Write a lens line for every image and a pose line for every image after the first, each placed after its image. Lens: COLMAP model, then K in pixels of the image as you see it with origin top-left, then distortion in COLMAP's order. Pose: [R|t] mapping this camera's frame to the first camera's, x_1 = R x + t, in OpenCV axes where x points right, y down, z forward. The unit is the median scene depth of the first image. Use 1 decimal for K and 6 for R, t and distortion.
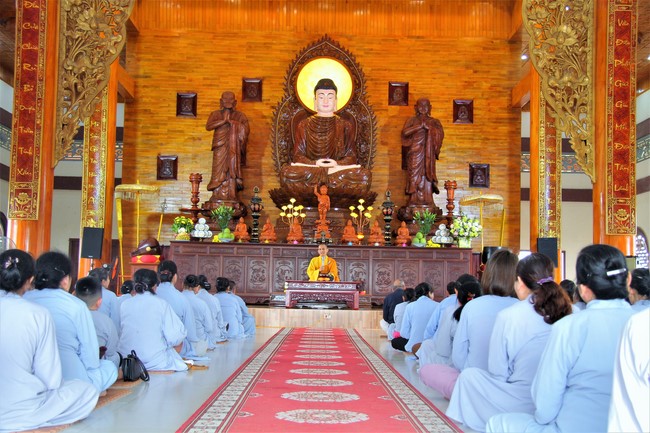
lens RADIAL K [[890.6, 0, 325.0], [0, 890.6, 216.5], [0, 0, 1]] dist [0.199962, 0.045468]
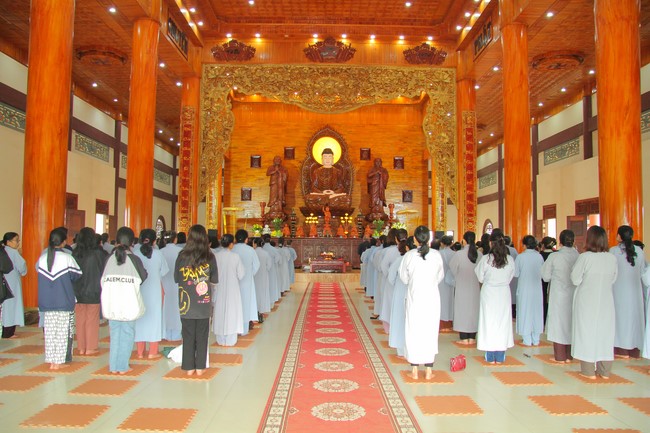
lens RADIAL K [[524.6, 0, 325.0], [0, 524.6, 216.5], [0, 0, 1]] dist [-0.000640, -0.000305]
pose [[0.999897, -0.013695, -0.004260, -0.001762], [0.013844, 0.999206, 0.037355, -0.049088], [0.003745, -0.037410, 0.999293, -0.140804]]
